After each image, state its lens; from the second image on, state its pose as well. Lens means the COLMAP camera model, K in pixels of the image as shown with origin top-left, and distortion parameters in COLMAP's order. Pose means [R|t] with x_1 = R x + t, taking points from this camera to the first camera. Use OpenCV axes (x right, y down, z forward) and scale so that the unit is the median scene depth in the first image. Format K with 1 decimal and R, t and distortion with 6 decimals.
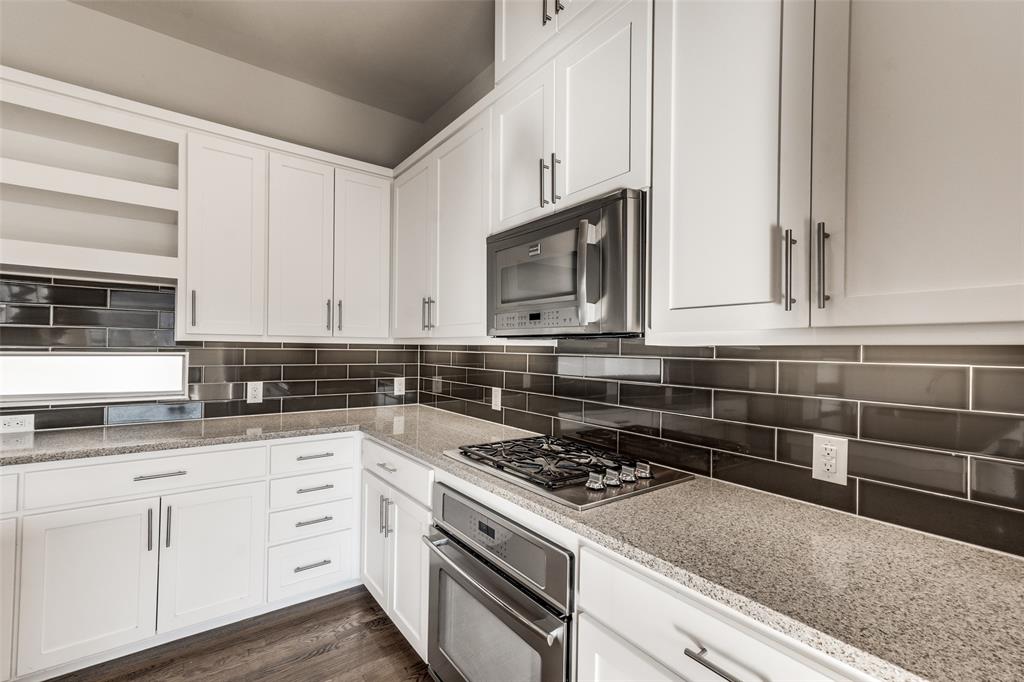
lens RADIAL K [[443.4, 0, 508.3], [0, 443.4, 345.0], [0, 0, 1]] dist [0.015163, 0.000065]
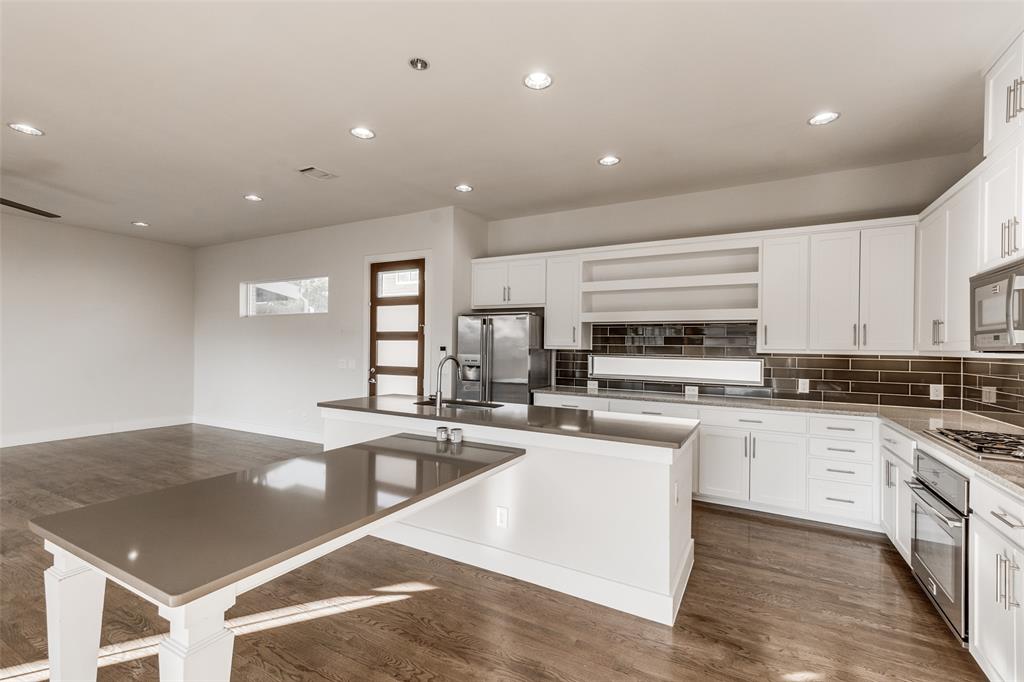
lens RADIAL K [[443.4, 0, 510.7], [0, 443.4, 347.8], [0, 0, 1]] dist [0.015163, 0.000065]
pose [[0.411231, -0.007447, -0.911501, 0.524877], [-0.003098, 0.999949, -0.009567, -0.010703], [0.911526, 0.006758, 0.411187, -0.696051]]
